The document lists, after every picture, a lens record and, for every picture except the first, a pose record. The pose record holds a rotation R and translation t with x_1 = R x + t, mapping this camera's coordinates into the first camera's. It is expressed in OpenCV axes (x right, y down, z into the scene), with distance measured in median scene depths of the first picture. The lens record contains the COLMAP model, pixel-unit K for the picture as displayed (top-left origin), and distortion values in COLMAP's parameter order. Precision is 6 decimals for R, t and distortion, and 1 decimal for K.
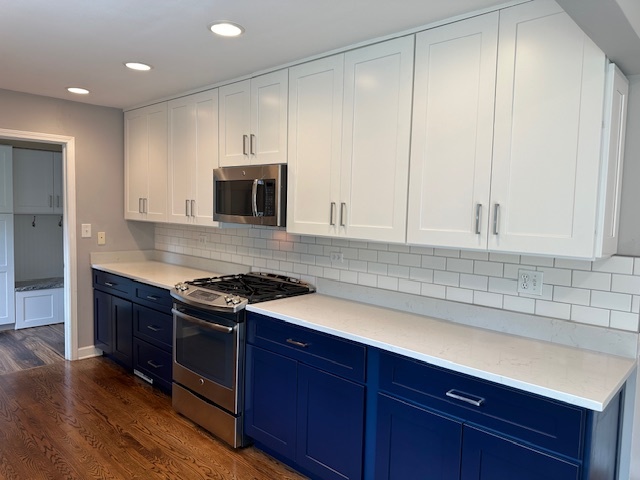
lens RADIAL K [[447.6, 0, 320.0], [0, 447.6, 240.0], [0, 0, 1]] dist [0.116376, -0.159743]
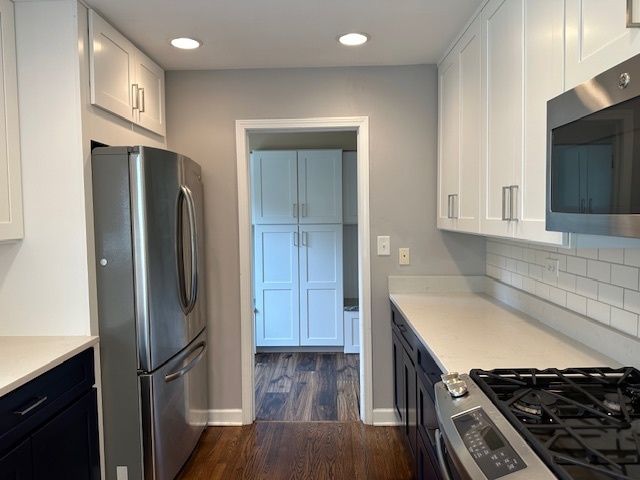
lens RADIAL K [[447.6, 0, 320.0], [0, 447.6, 240.0], [0, 0, 1]] dist [0.116376, -0.159743]
pose [[0.668398, 0.005789, -0.743781, -0.053215], [-0.020829, 0.999723, -0.010937, -0.019308], [0.743512, 0.022802, 0.668334, 0.448150]]
